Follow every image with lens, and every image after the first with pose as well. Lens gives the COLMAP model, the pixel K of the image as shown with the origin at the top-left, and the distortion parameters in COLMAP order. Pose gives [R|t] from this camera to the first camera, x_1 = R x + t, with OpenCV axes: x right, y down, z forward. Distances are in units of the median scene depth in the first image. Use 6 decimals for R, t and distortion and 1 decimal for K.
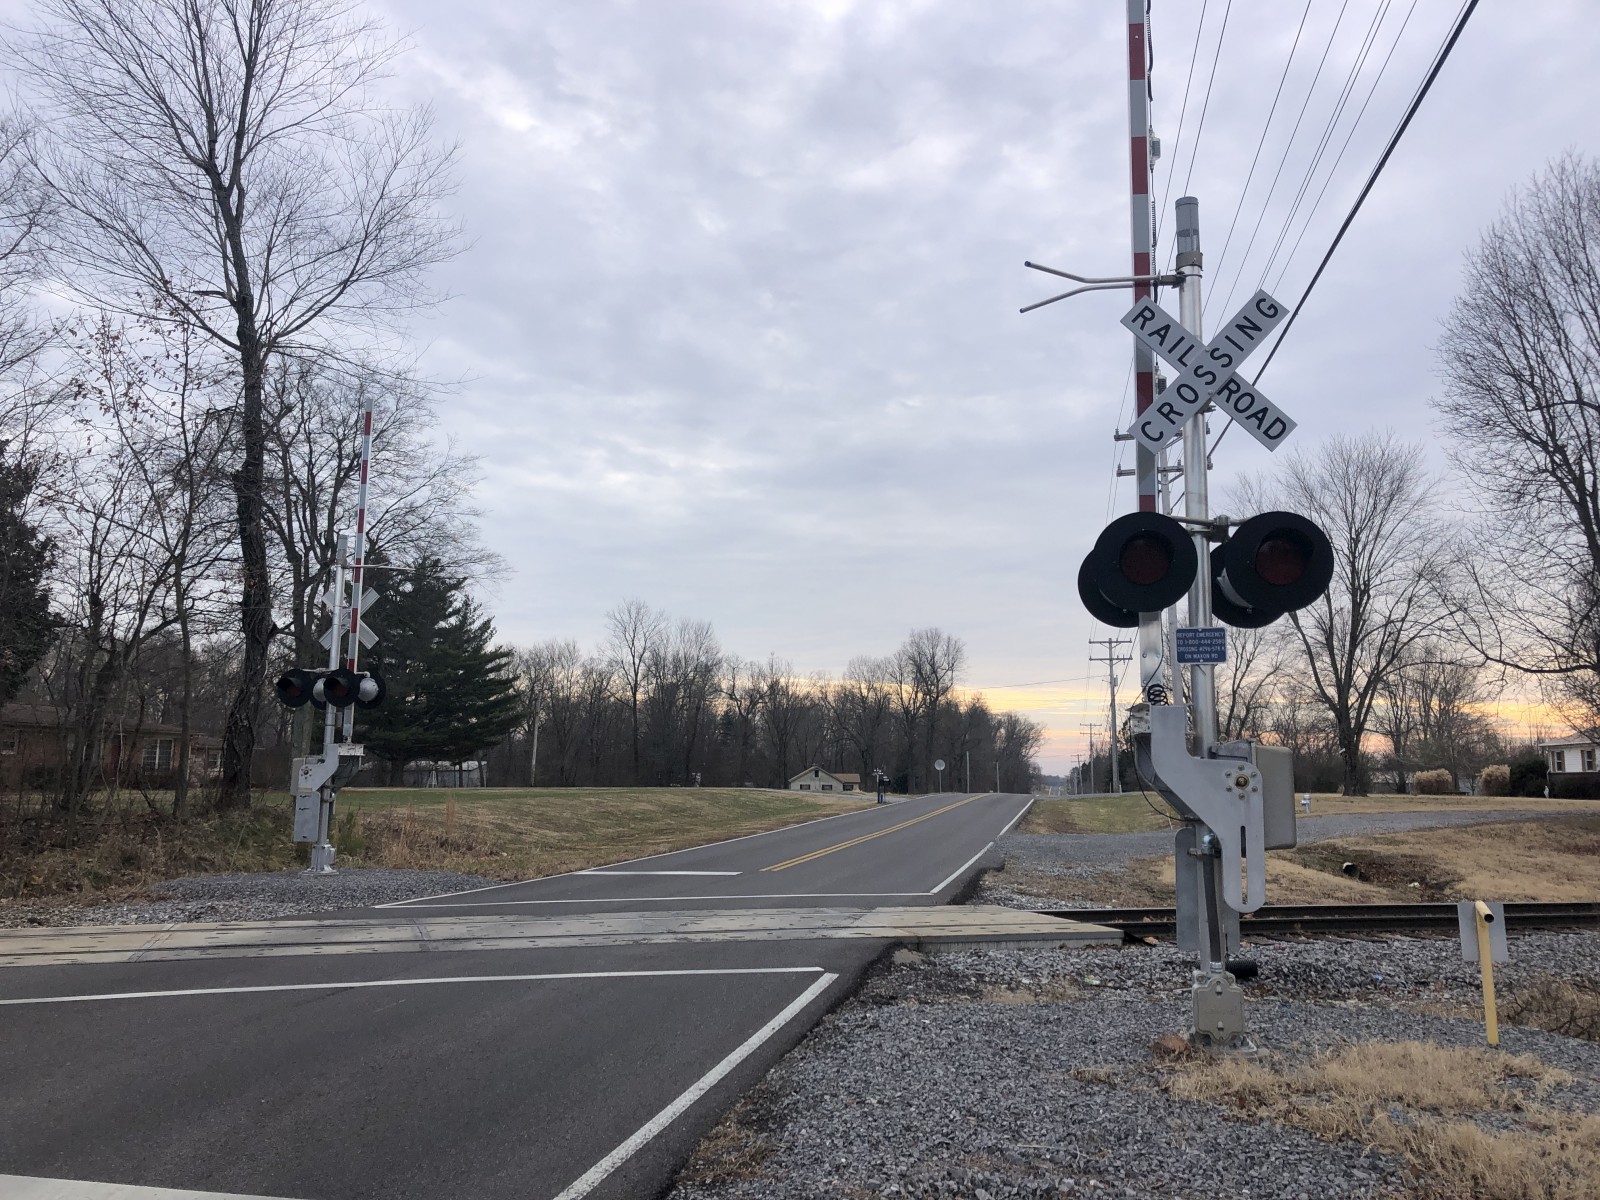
lens RADIAL K [[1297.9, 0, 779.4], [0, 1297.9, 568.8], [0, 0, 1]] dist [0.027760, -0.043118]
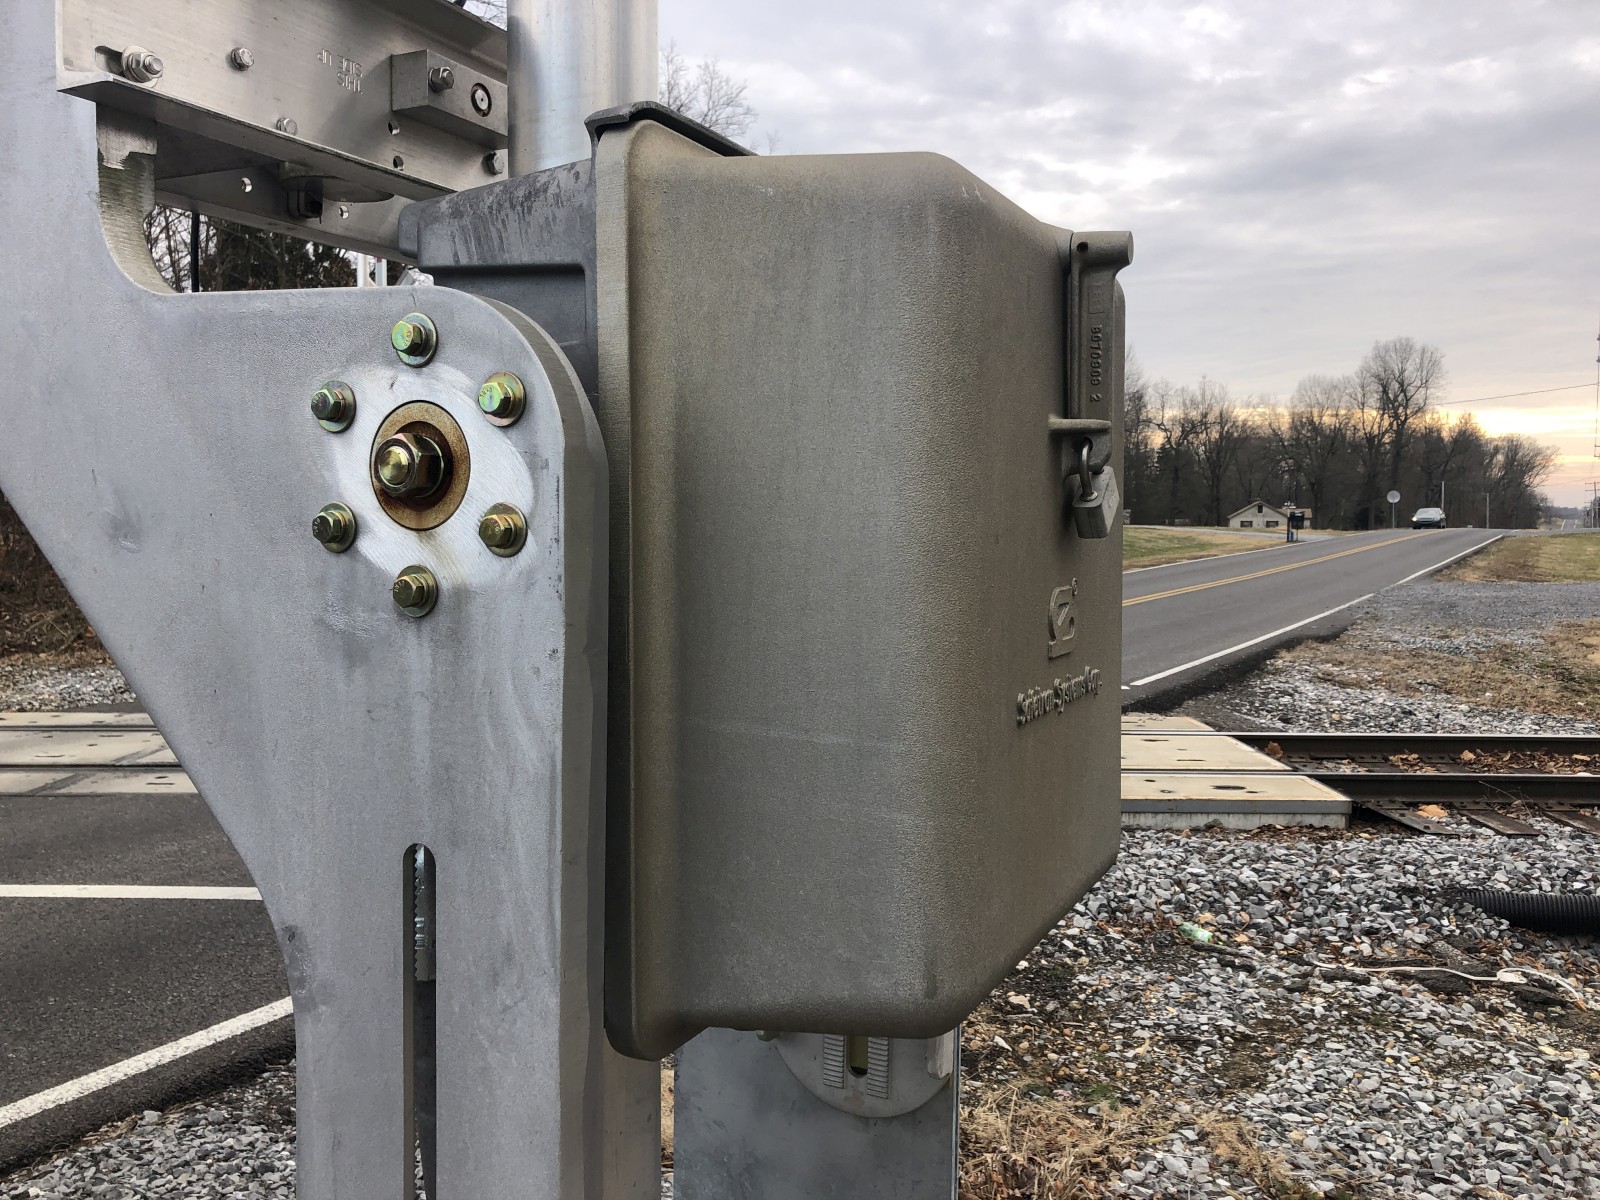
lens RADIAL K [[1297.9, 0, 784.0], [0, 1297.9, 502.6], [0, 0, 1]] dist [0.027760, -0.043118]
pose [[0.943931, -0.010638, -0.329970, 0.130491], [0.059948, 0.988388, 0.139625, 0.045849], [0.324653, -0.151577, 0.933608, 0.273388]]
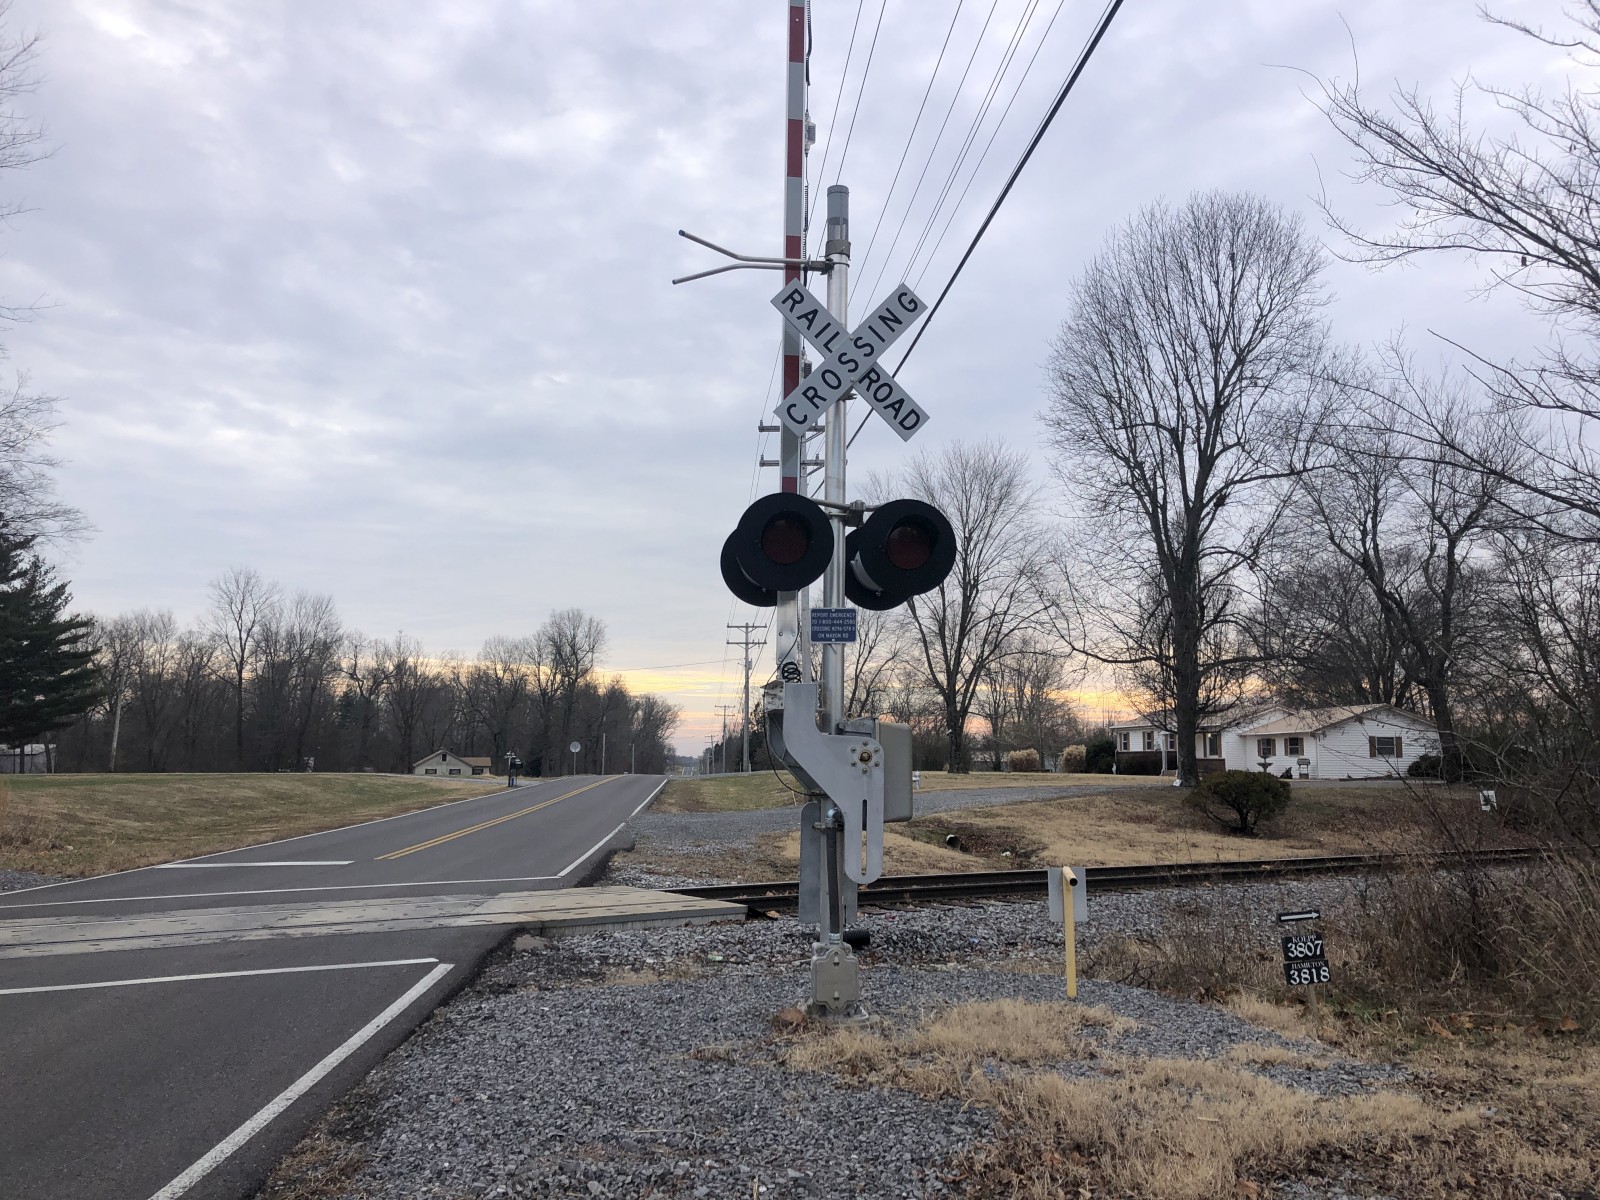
lens RADIAL K [[1297.9, 0, 815.9], [0, 1297.9, 583.5], [0, 0, 1]] dist [0.027760, -0.043118]
pose [[0.954016, 0.035681, 0.297626, 0.002127], [-0.042932, 0.998918, 0.017858, 0.002820], [-0.296666, -0.029814, 0.954516, 0.011101]]
